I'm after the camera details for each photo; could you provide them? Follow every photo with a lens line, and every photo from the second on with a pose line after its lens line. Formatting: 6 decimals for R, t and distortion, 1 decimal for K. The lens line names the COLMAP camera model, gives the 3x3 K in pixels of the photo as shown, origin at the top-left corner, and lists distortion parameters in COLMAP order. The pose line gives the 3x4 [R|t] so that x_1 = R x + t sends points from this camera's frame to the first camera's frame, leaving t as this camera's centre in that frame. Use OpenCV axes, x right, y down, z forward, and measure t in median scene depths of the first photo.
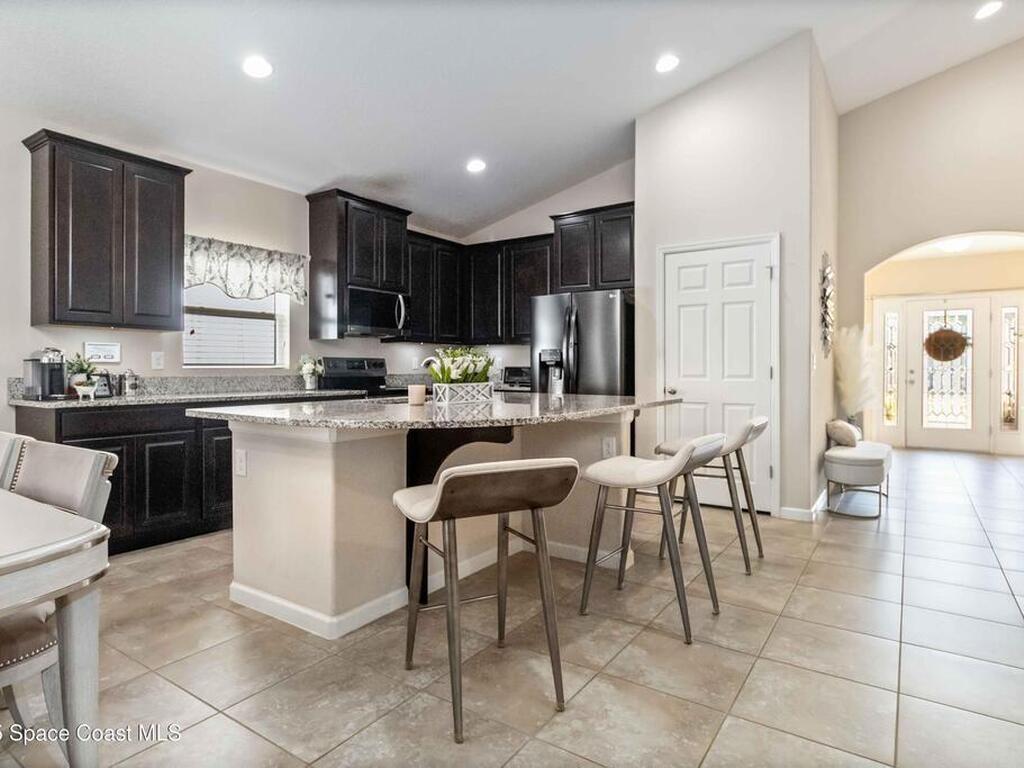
lens RADIAL K [[585.4, 0, 513.5], [0, 585.4, 378.7], [0, 0, 1]] dist [-0.007533, -0.000689]
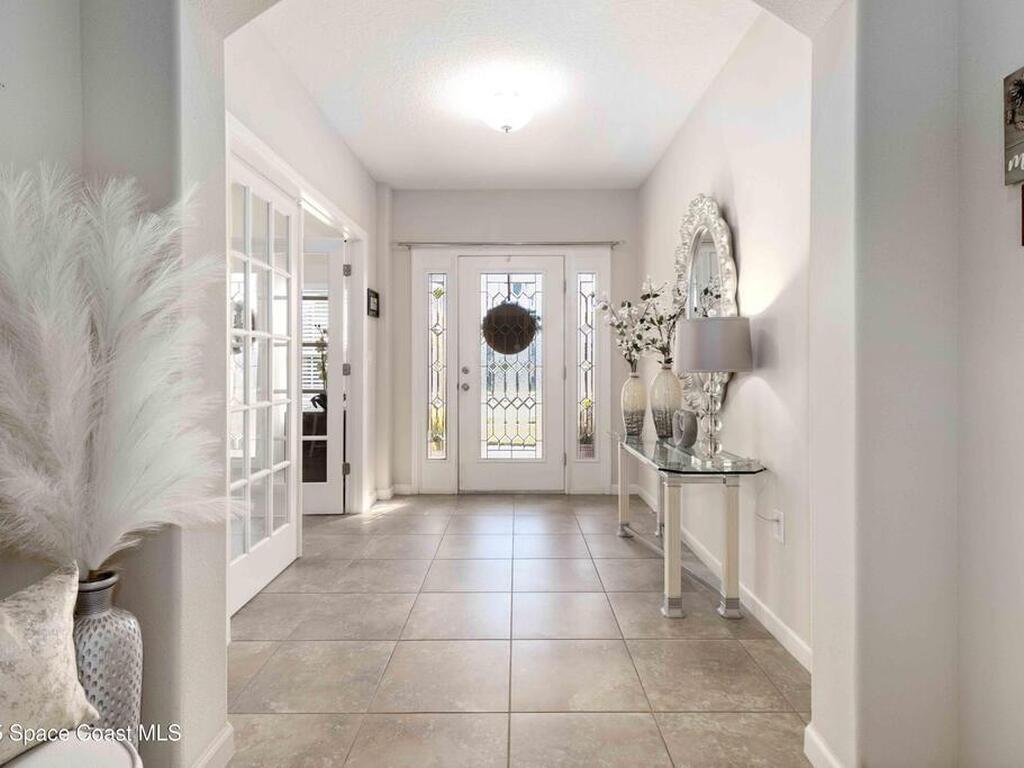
lens RADIAL K [[529.7, 0, 512.6], [0, 529.7, 380.9], [0, 0, 1]] dist [-0.002403, -0.000554]
pose [[0.830935, 0.000318, 0.556370, 0.416763], [0.001210, 0.999996, -0.002378, 0.000692], [-0.556369, 0.002649, 0.830931, 0.510458]]
